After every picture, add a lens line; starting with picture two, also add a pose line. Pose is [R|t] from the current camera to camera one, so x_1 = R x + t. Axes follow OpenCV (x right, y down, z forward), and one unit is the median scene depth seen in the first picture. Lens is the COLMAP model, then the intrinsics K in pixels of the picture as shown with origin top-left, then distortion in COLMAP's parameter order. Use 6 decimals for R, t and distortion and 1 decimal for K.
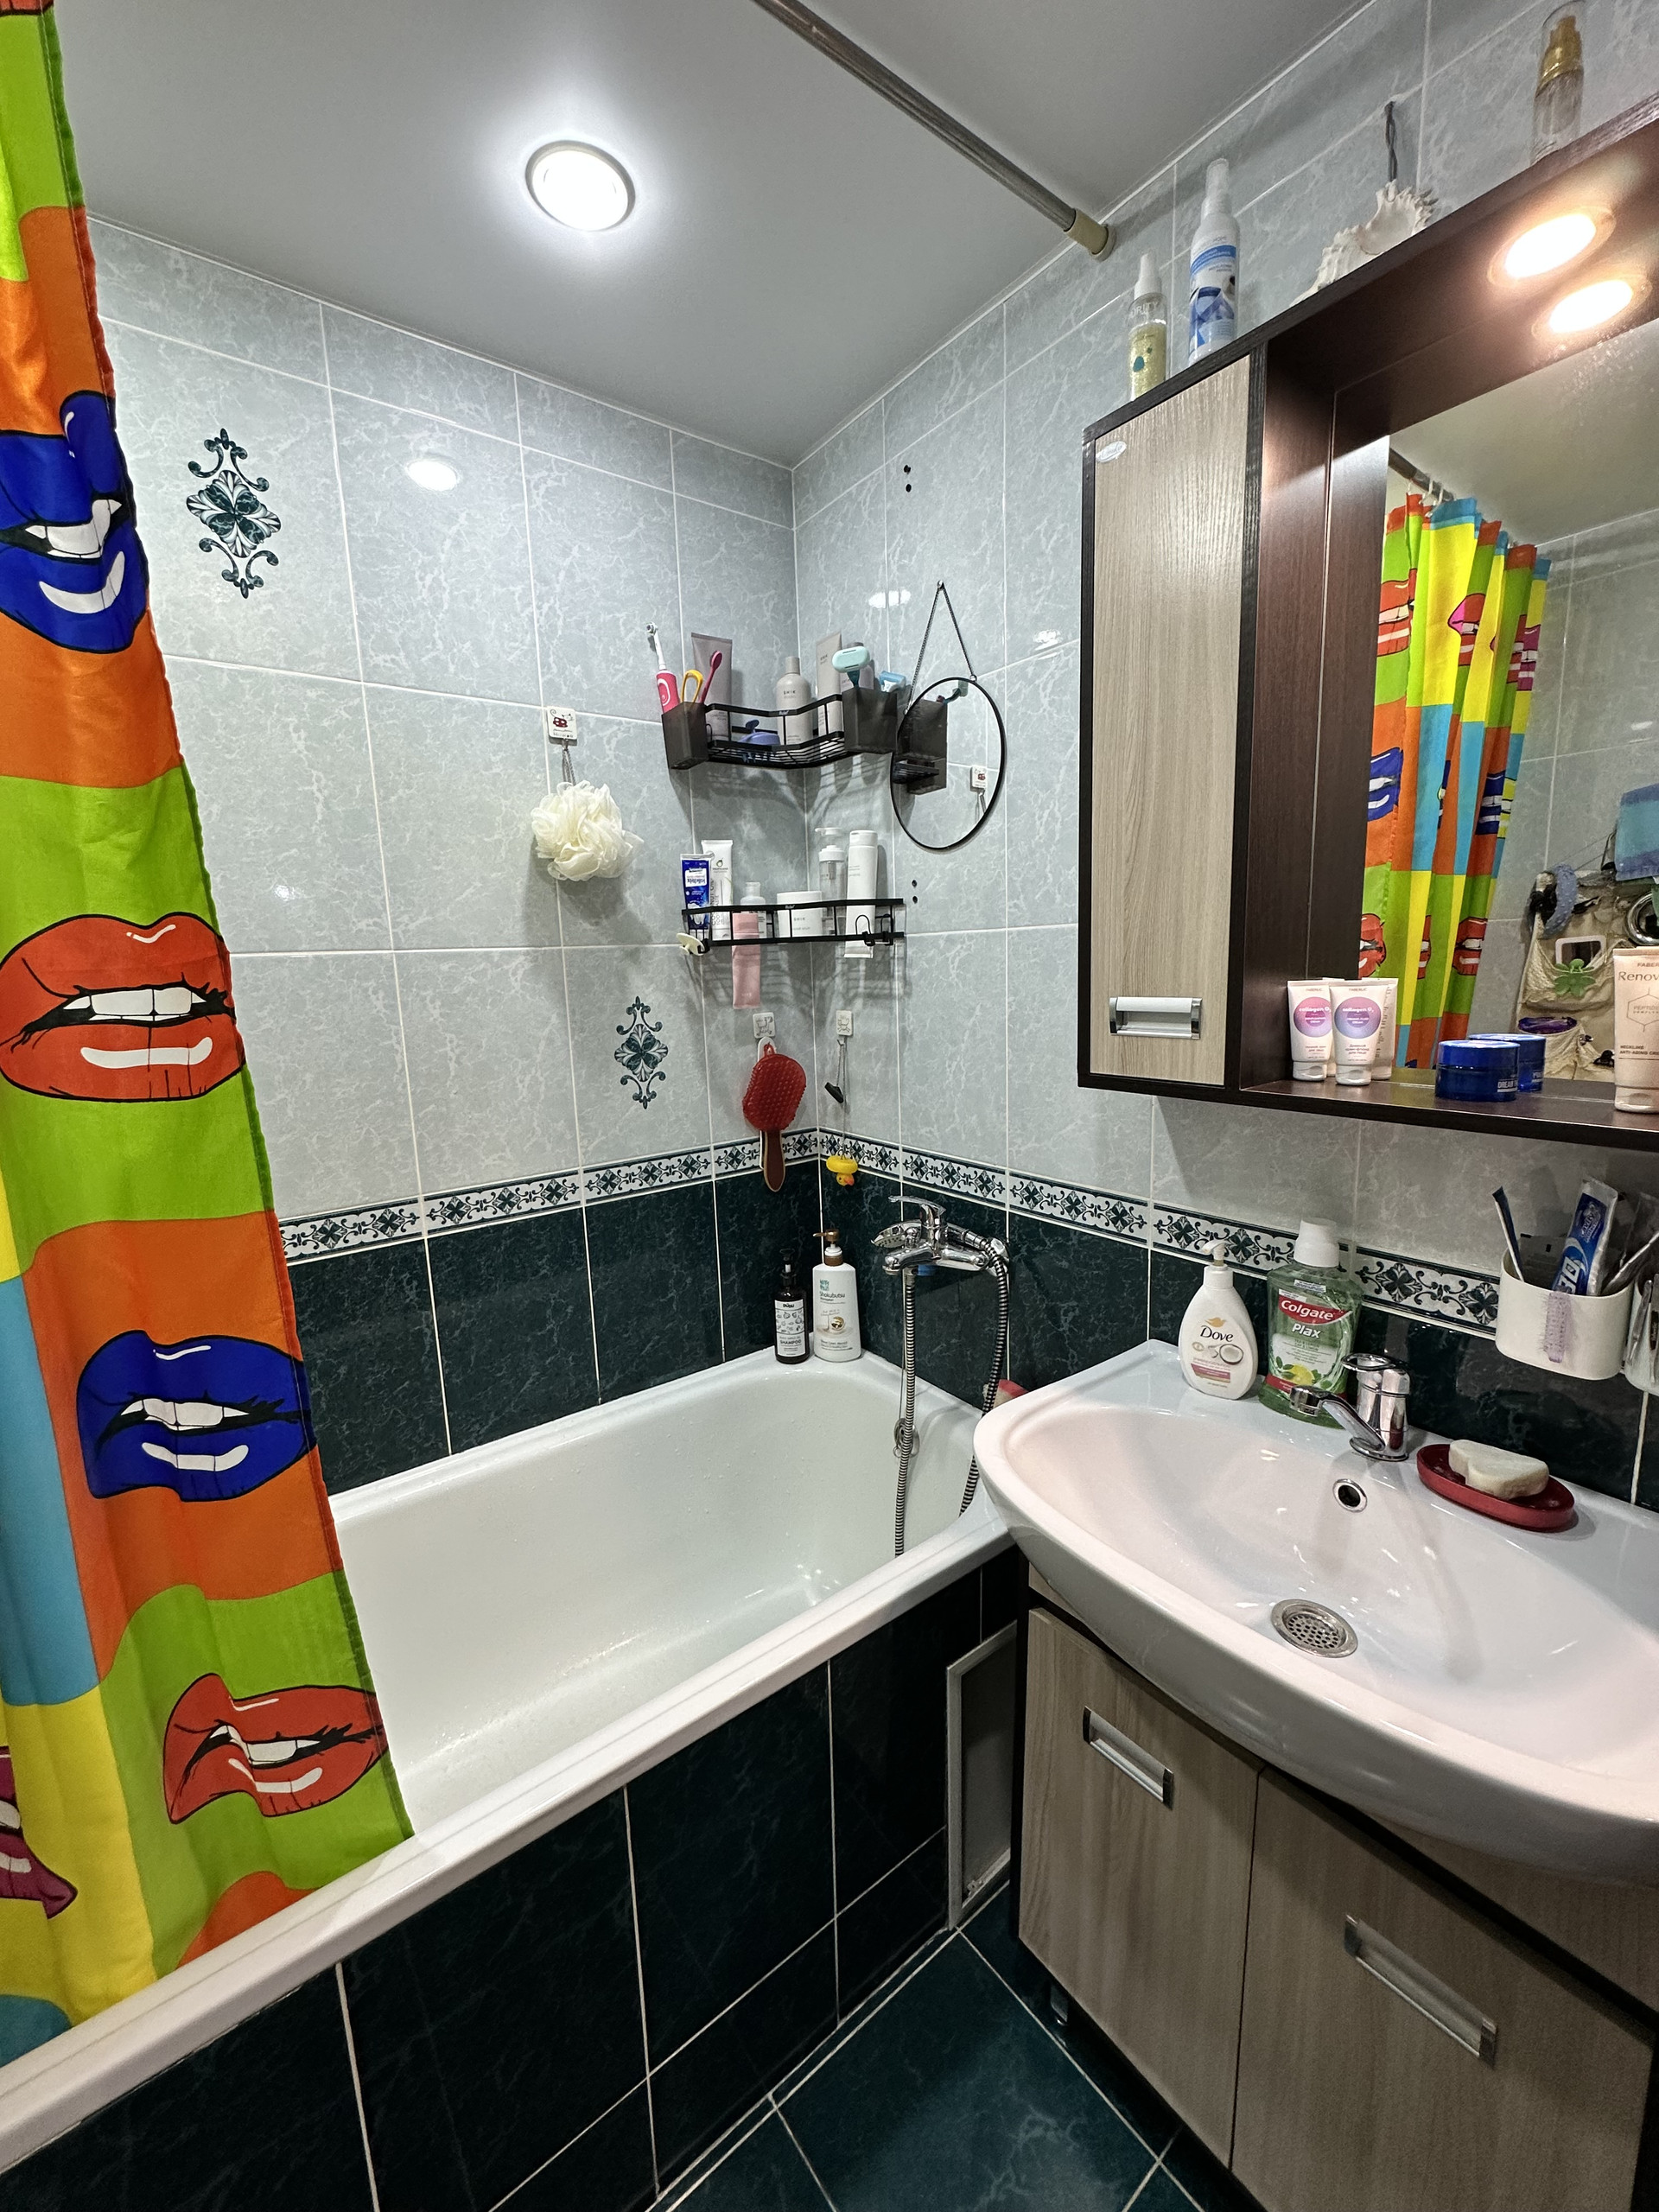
lens RADIAL K [[885.7, 0, 830.0], [0, 885.7, 1109.2], [0, 0, 1]] dist [-0.005196, 0.001065]
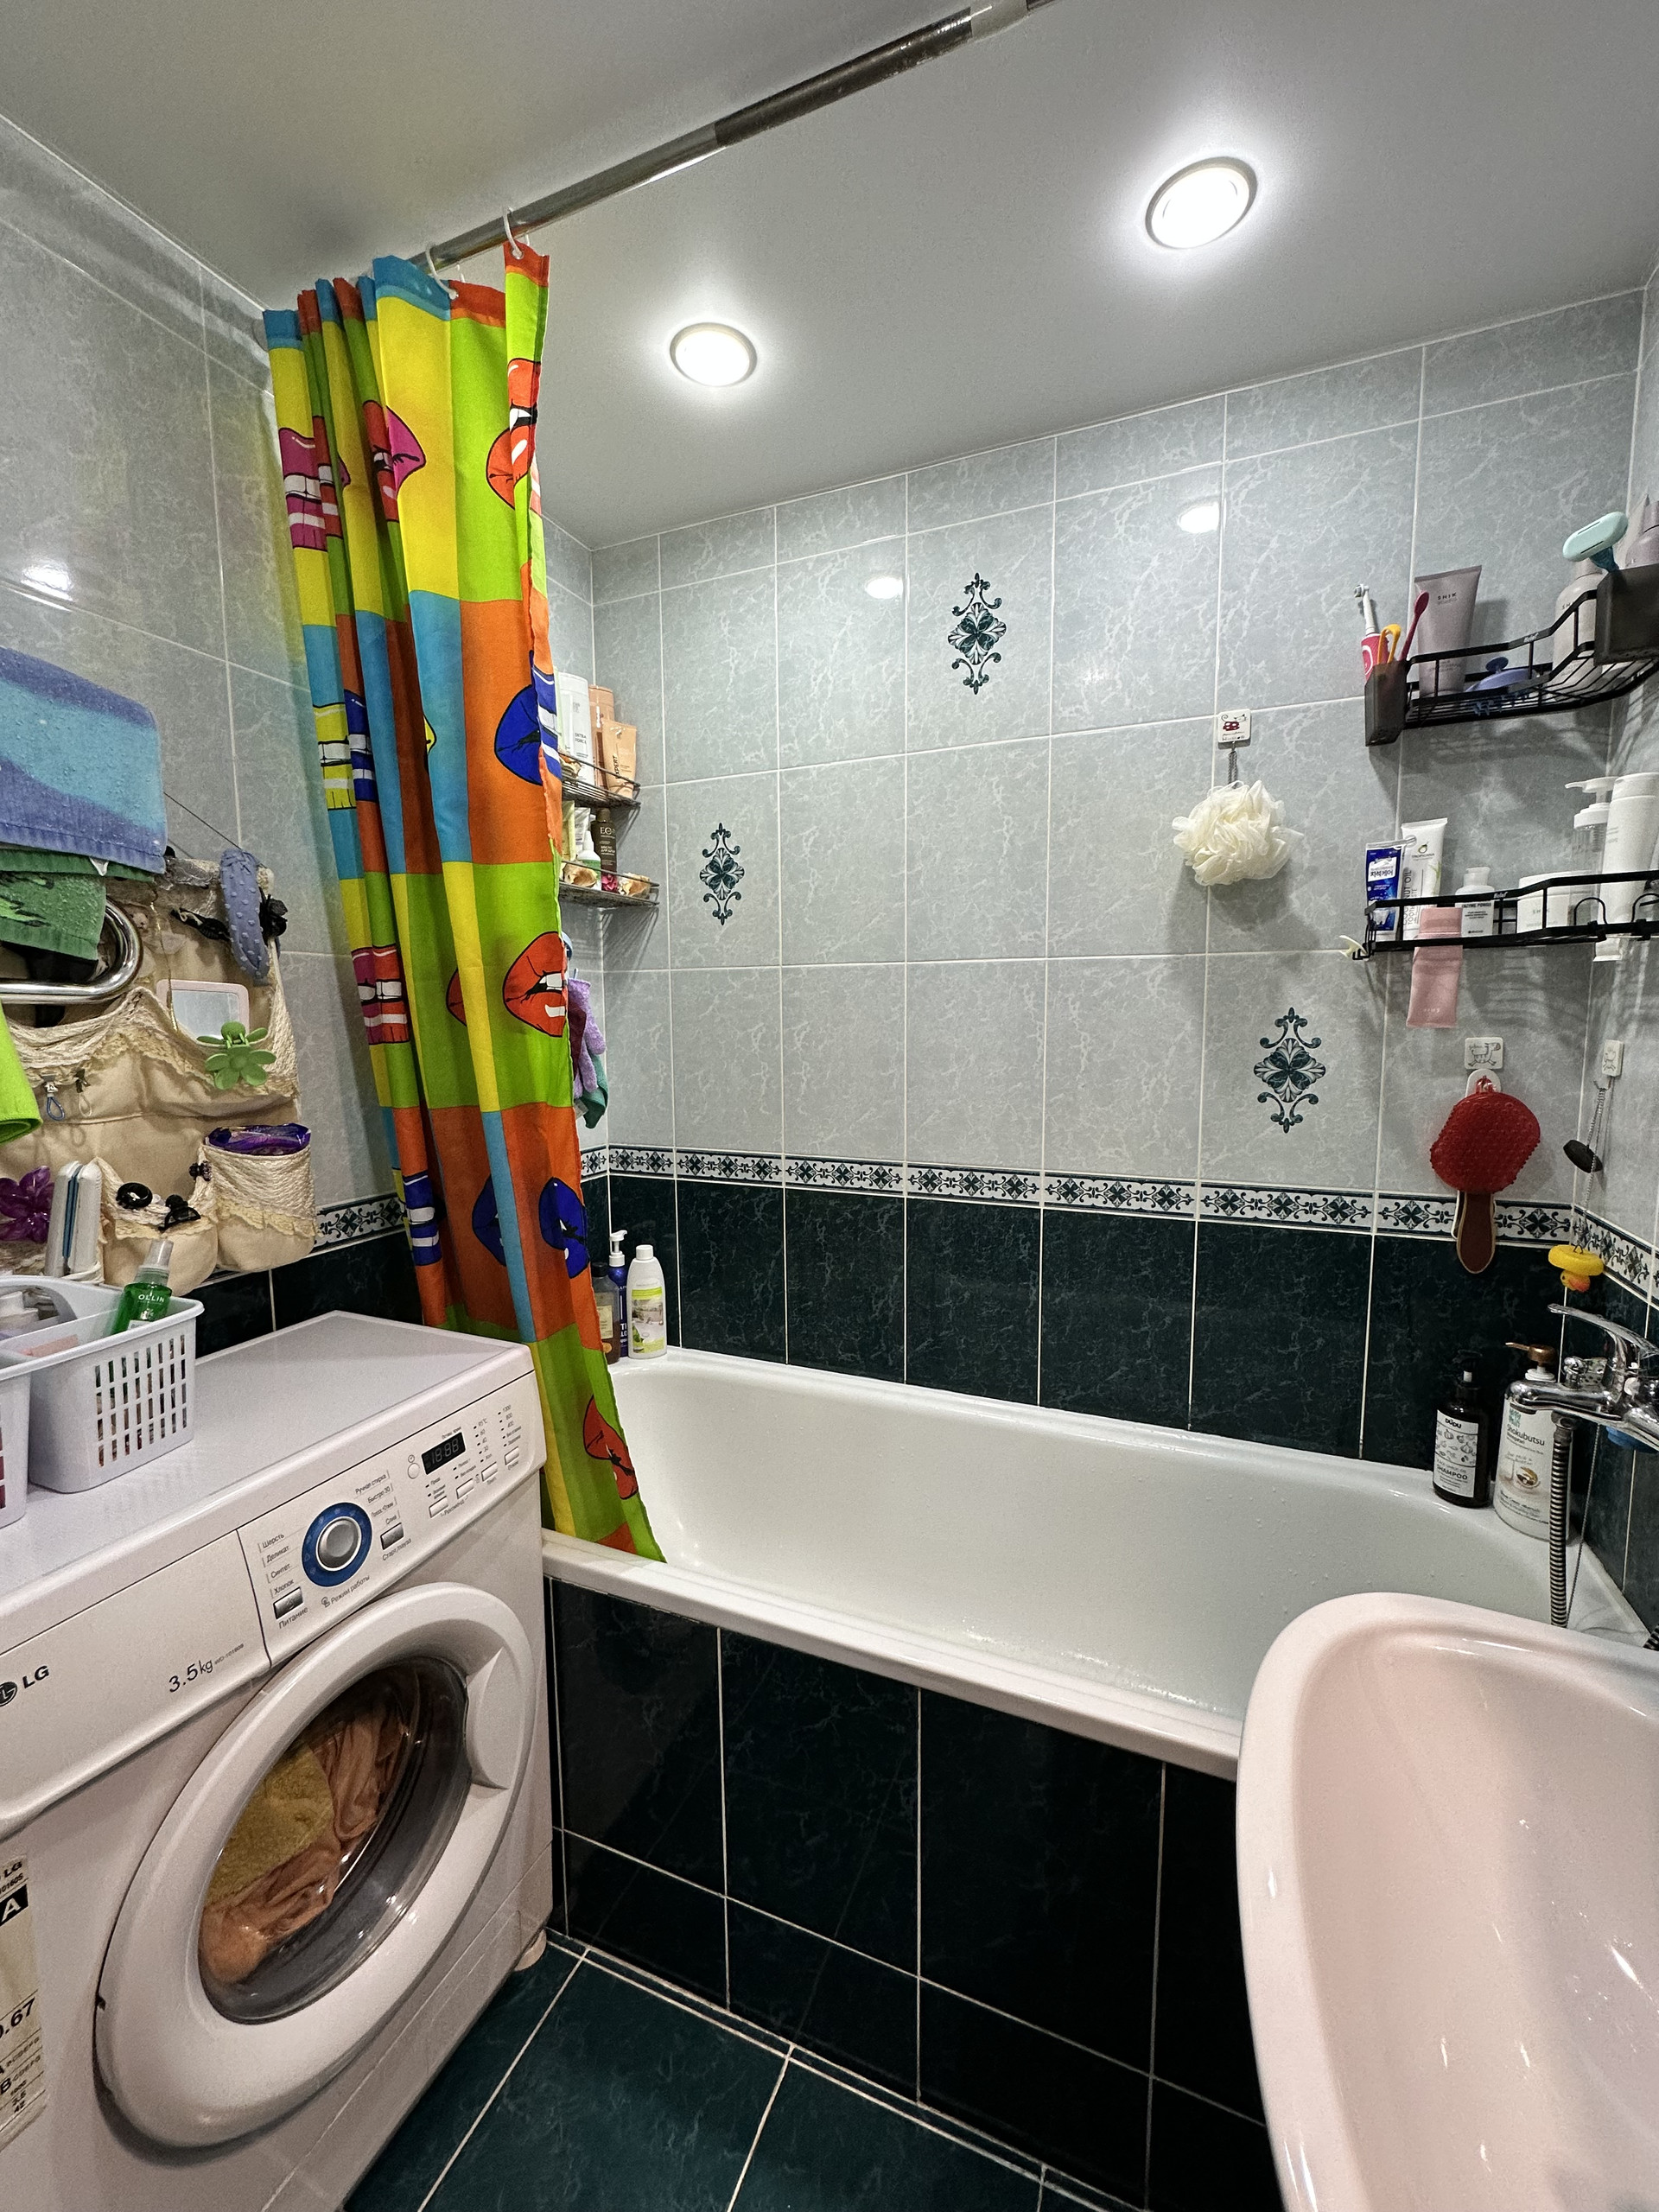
lens RADIAL K [[885.7, 0, 828.8], [0, 885.7, 1110.1], [0, 0, 1]] dist [-0.005196, 0.001065]
pose [[0.498313, 0.126461, -0.857725, 0.339542], [-0.158284, 0.985948, 0.053407, 0.002470], [0.852426, 0.109151, 0.511327, 0.148671]]
